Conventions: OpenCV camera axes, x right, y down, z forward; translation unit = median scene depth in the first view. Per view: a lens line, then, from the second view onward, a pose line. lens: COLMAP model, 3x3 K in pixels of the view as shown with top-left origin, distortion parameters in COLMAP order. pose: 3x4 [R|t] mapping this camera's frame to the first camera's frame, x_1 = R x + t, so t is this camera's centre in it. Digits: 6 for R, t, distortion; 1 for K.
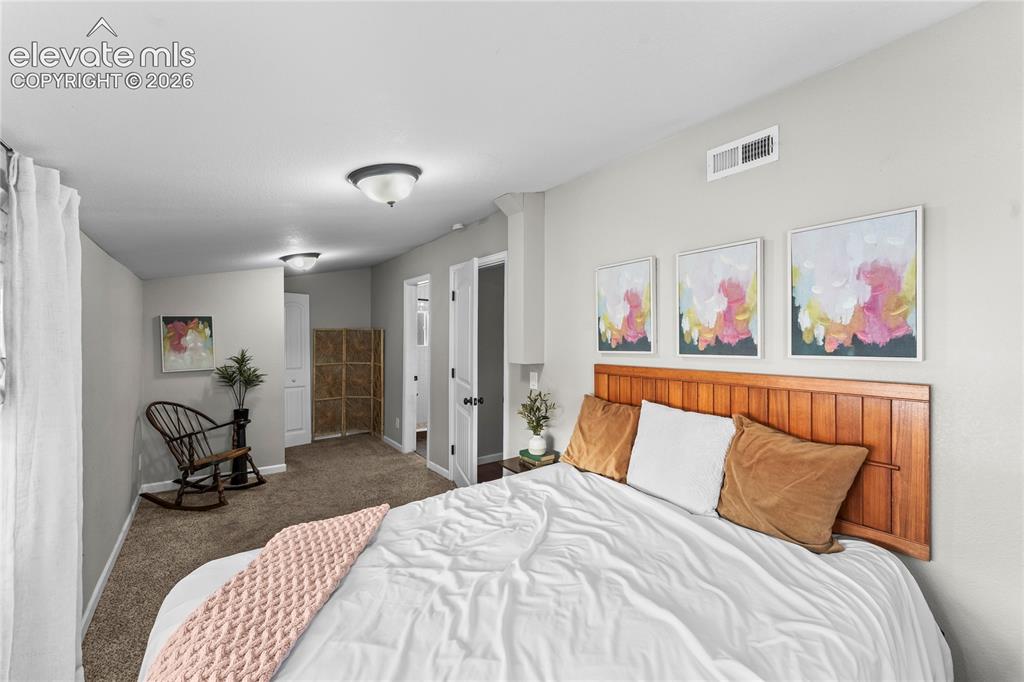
lens RADIAL K [[405.0, 0, 504.6], [0, 405.0, 338.3], [0, 0, 1]] dist [-0.000712, -0.000029]
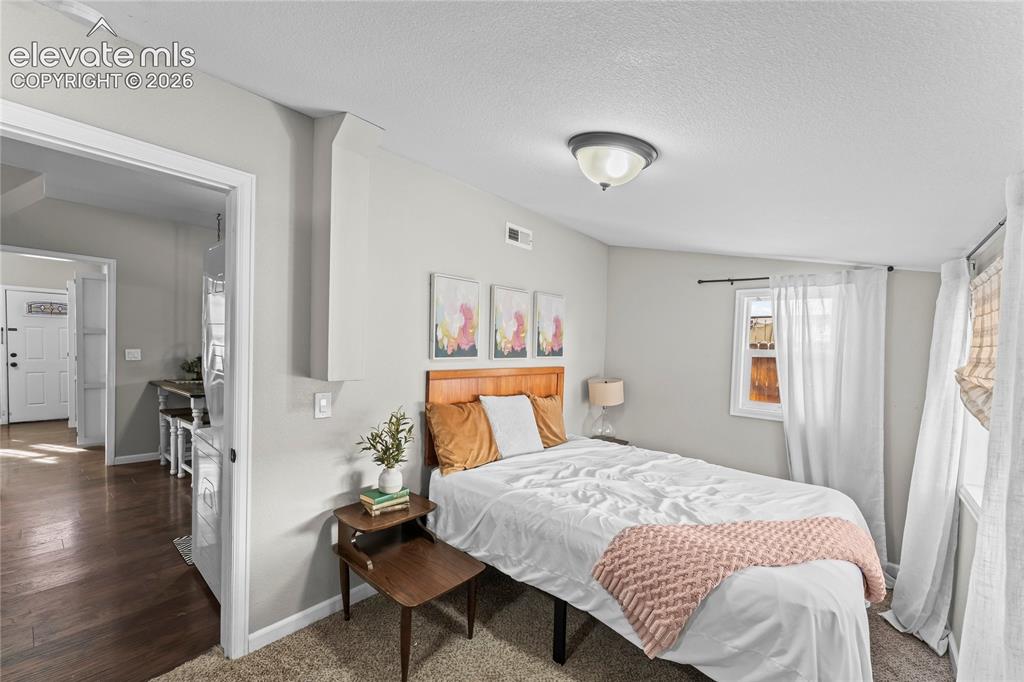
lens RADIAL K [[422.5, 0, 513.4], [0, 422.5, 358.3], [0, 0, 1]] dist [-0.000632, -0.000020]
pose [[-0.236548, -0.039399, 0.970821, -0.964353], [-0.037866, 0.998792, 0.031308, -0.008279], [-0.970882, -0.029355, -0.237754, 1.233258]]
